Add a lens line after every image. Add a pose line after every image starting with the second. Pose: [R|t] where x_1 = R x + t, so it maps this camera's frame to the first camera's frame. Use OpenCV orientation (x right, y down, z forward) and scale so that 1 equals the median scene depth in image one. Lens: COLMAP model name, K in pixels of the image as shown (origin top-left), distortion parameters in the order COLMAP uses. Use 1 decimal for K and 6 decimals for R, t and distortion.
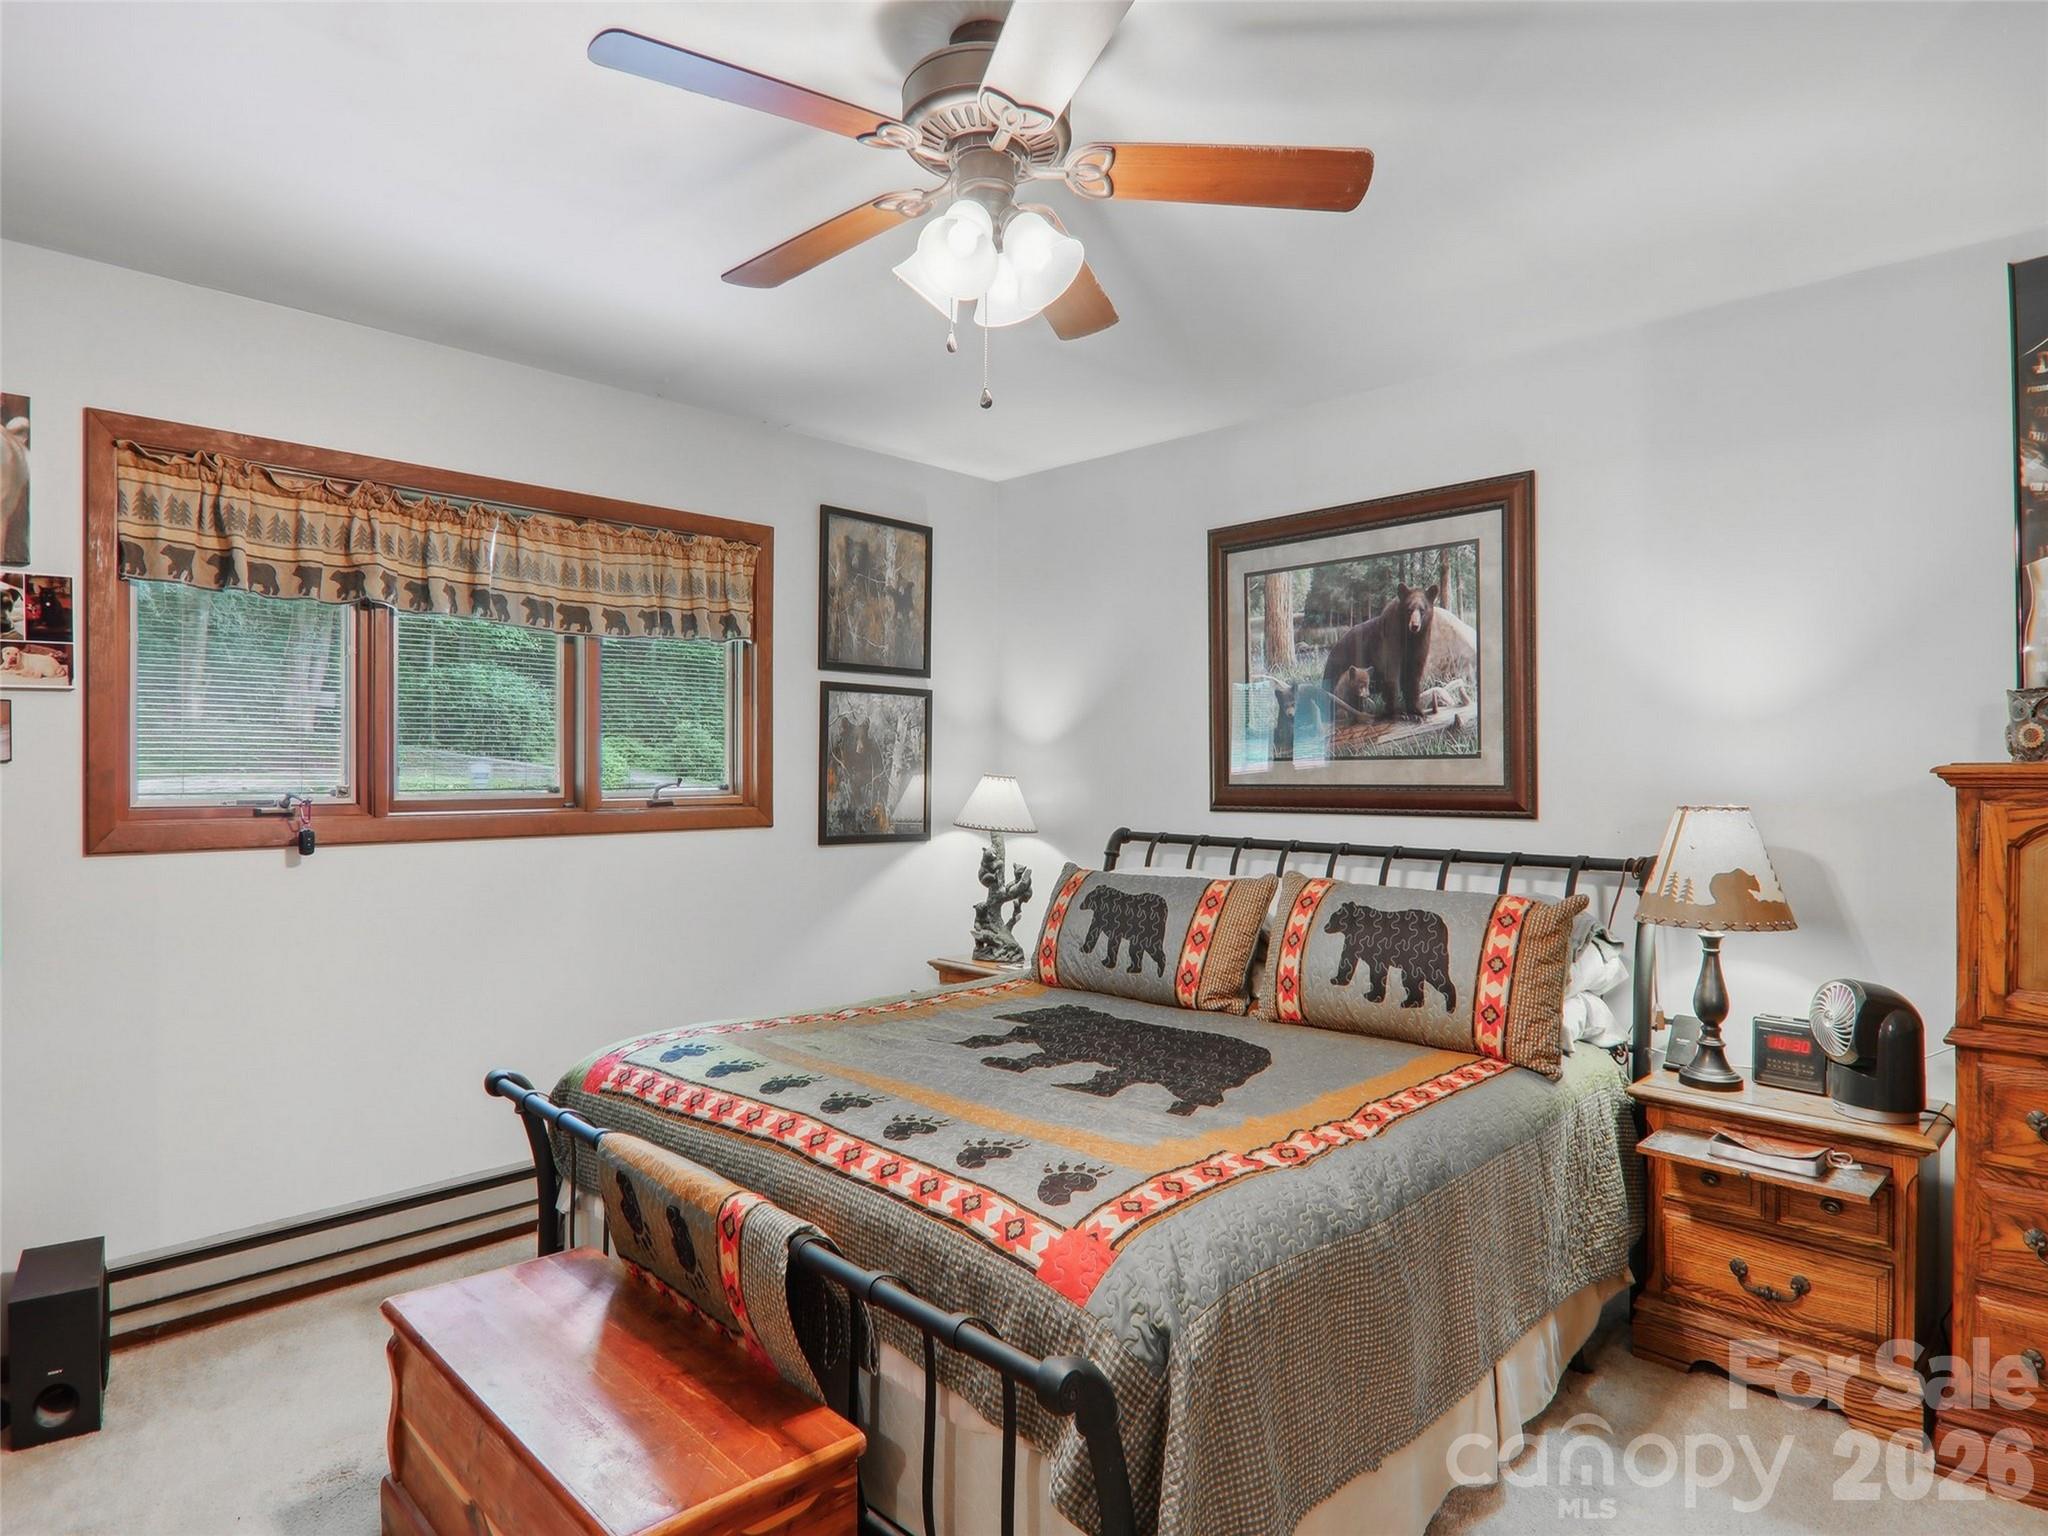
lens RADIAL K [[1132.9, 0, 1027.2], [0, 1132.9, 774.8], [0, 0, 1]] dist [0.002235, -0.020114]
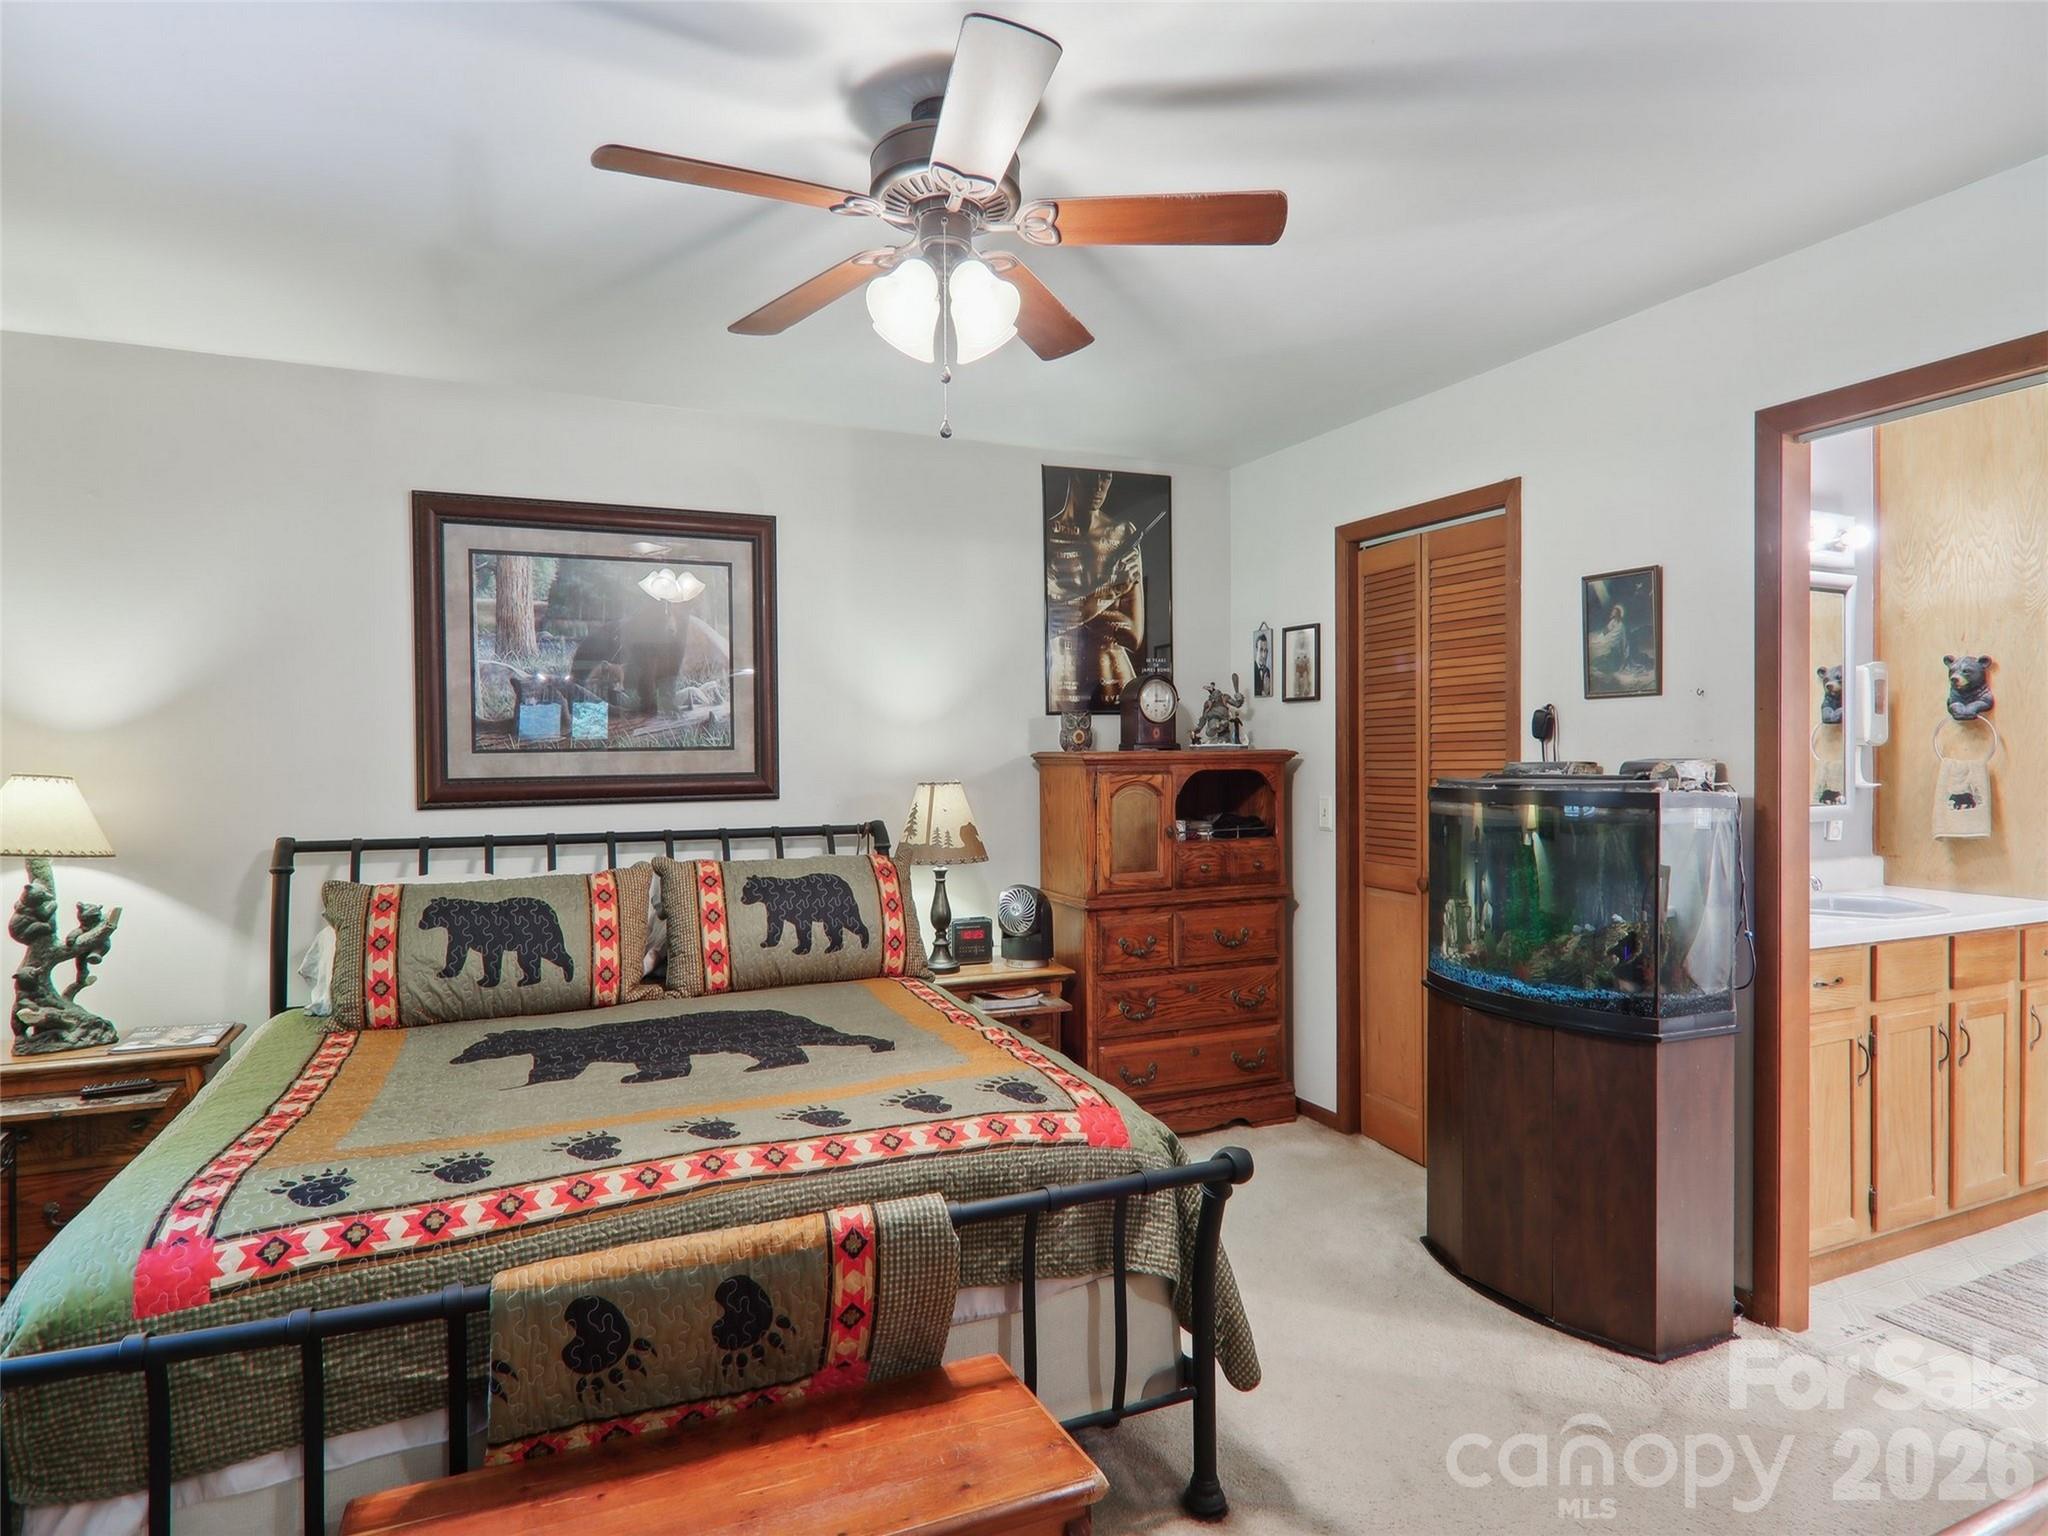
lens RADIAL K [[1145.0, 0, 1022.2], [0, 1145.0, 776.2], [0, 0, 1]] dist [-0.000389, -0.002463]
pose [[0.368646, -0.019663, 0.929362, -0.579060], [0.015781, 0.999765, 0.014893, -0.000138], [-0.929436, 0.009176, 0.368869, 0.275385]]
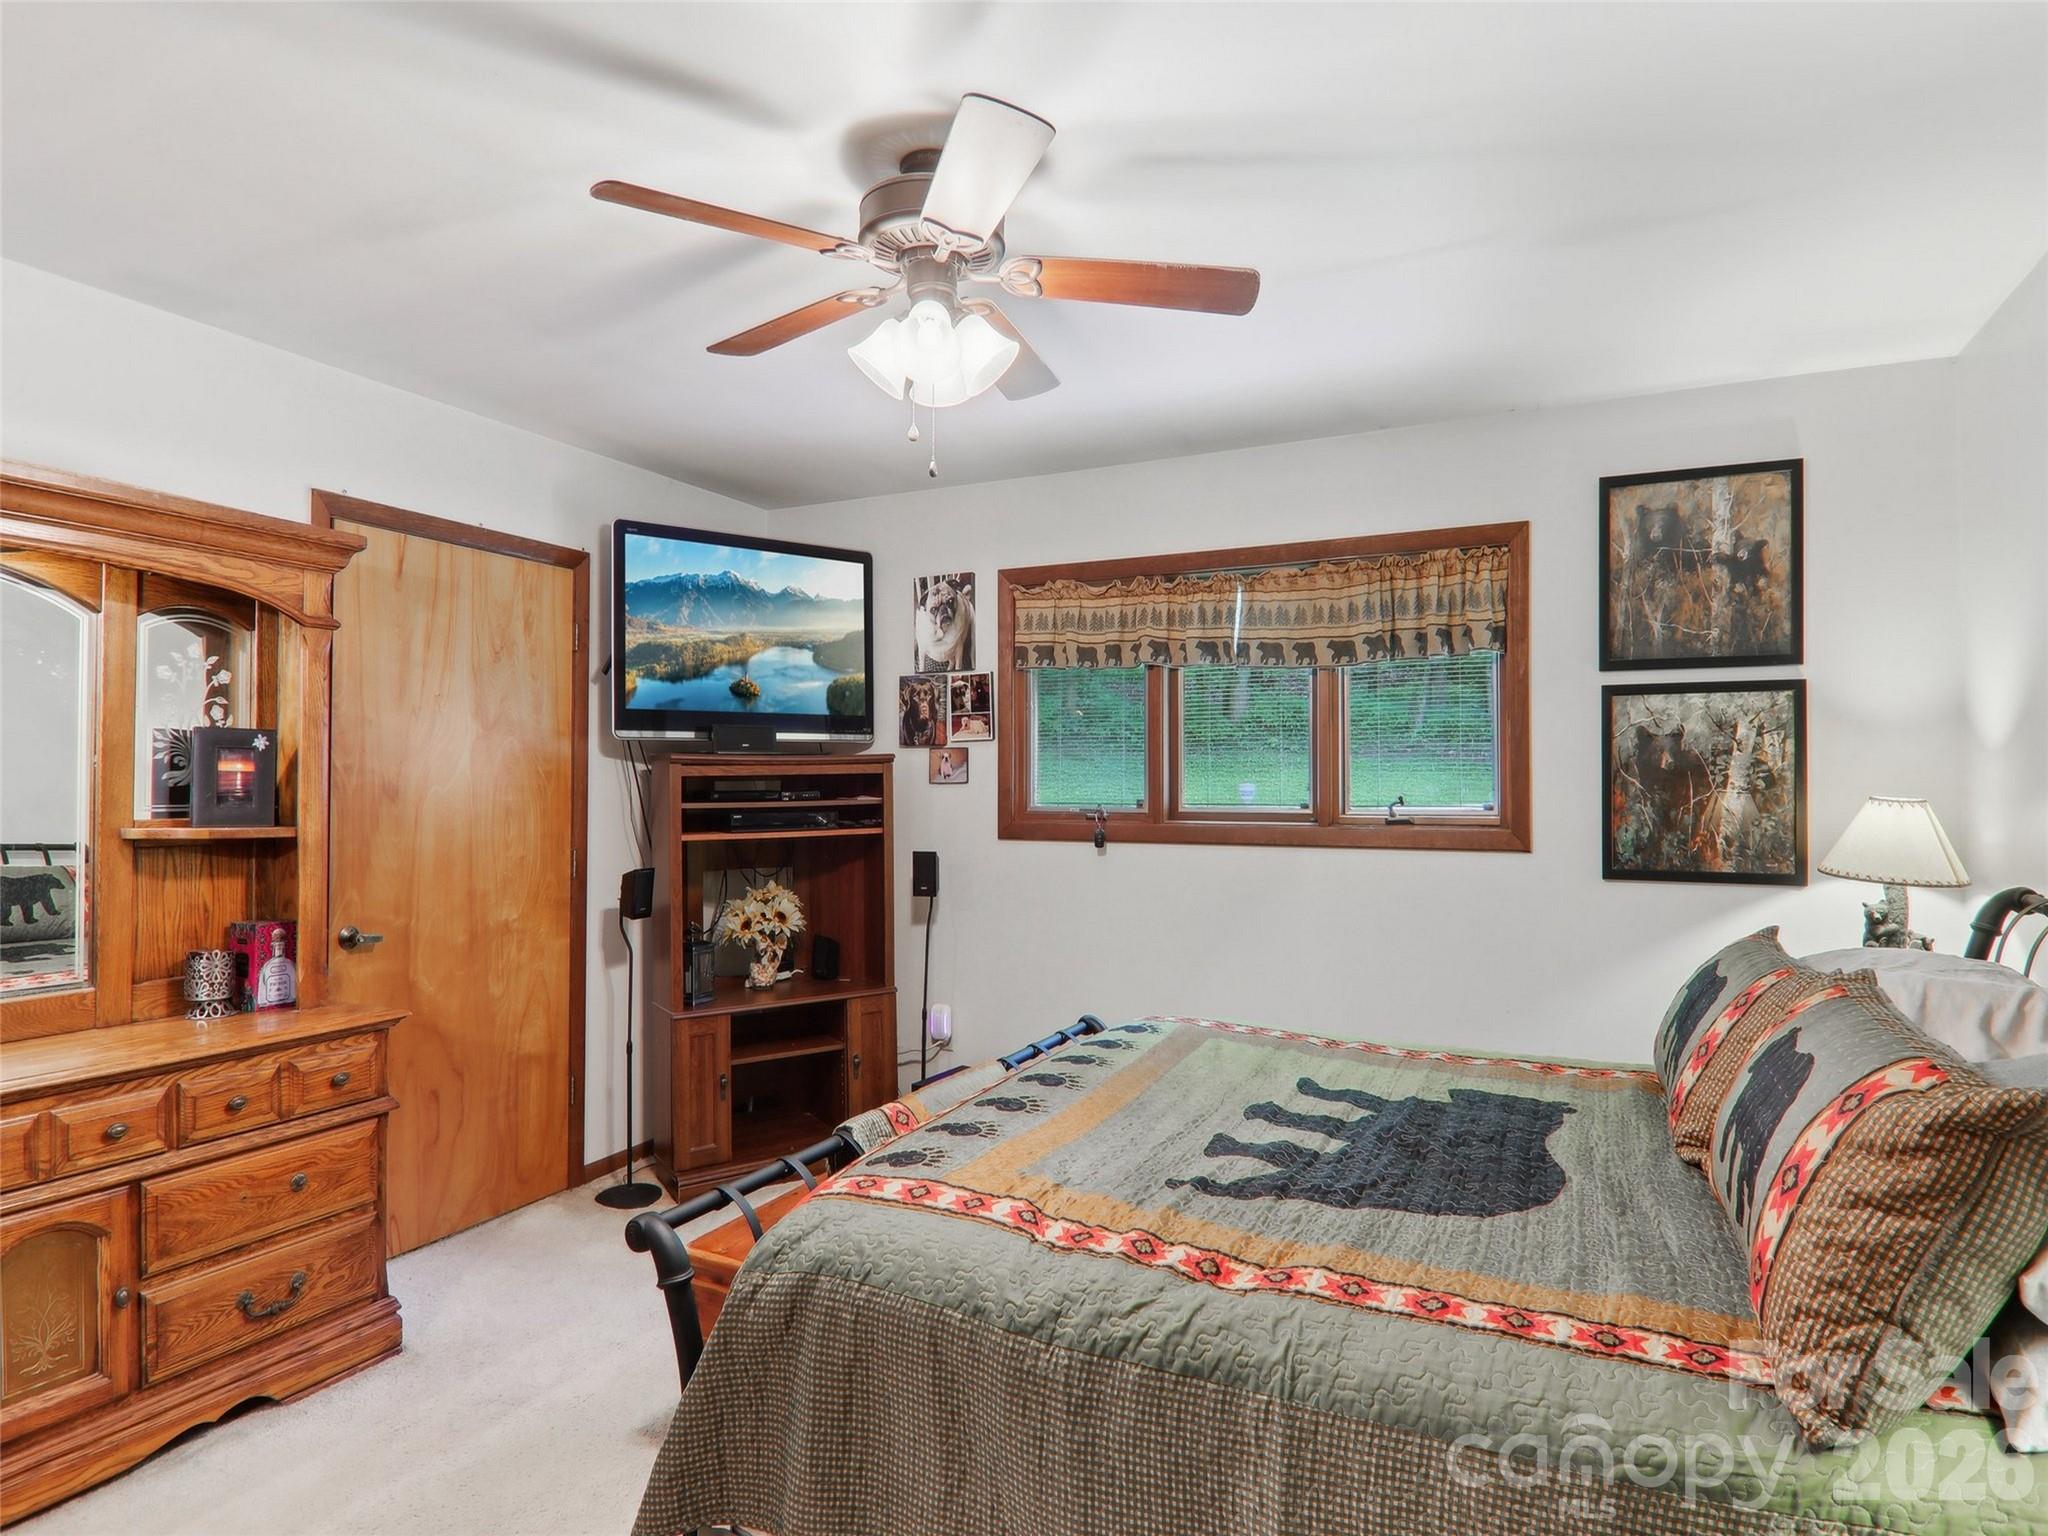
lens RADIAL K [[1132.9, 0, 1027.2], [0, 1132.9, 774.8], [0, 0, 1]] dist [0.002235, -0.020114]
pose [[0.319566, -0.010096, -0.947510, 0.588351], [-0.006216, 0.999899, -0.012751, -0.001966], [0.947544, 0.009965, 0.319471, 0.390796]]
